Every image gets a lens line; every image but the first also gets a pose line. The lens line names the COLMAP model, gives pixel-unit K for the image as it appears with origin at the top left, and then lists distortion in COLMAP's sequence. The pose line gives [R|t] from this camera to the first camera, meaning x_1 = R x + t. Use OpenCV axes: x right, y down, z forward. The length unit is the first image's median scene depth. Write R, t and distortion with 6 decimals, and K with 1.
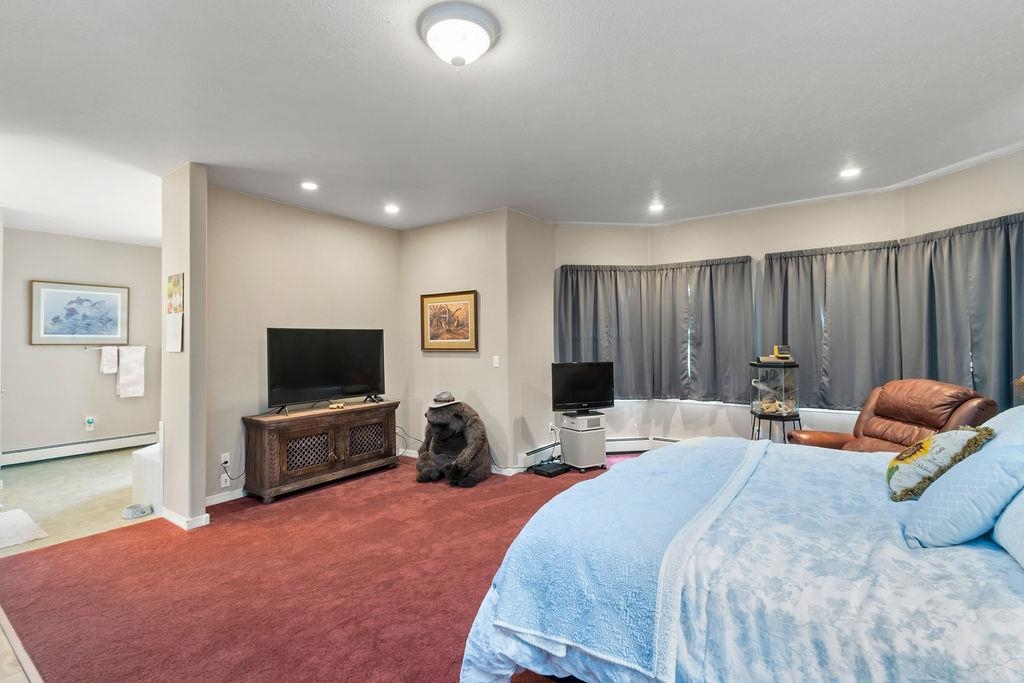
lens RADIAL K [[458.9, 0, 508.6], [0, 458.9, 349.4], [0, 0, 1]] dist [0.008762, -0.002145]
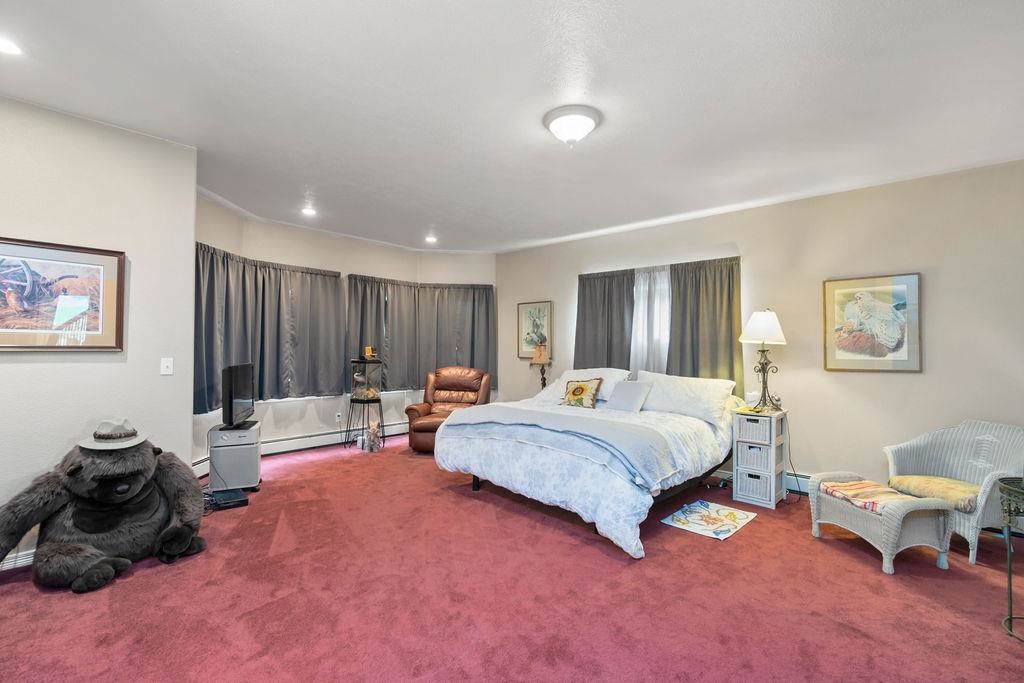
lens RADIAL K [[458.9, 0, 509.6], [0, 458.9, 338.0], [0, 0, 1]] dist [0.008762, -0.002145]
pose [[0.133688, 0.028974, 0.990600, -0.651479], [-0.003475, 0.999580, -0.028767, 0.003180], [-0.991017, 0.000403, 0.133733, 0.417595]]
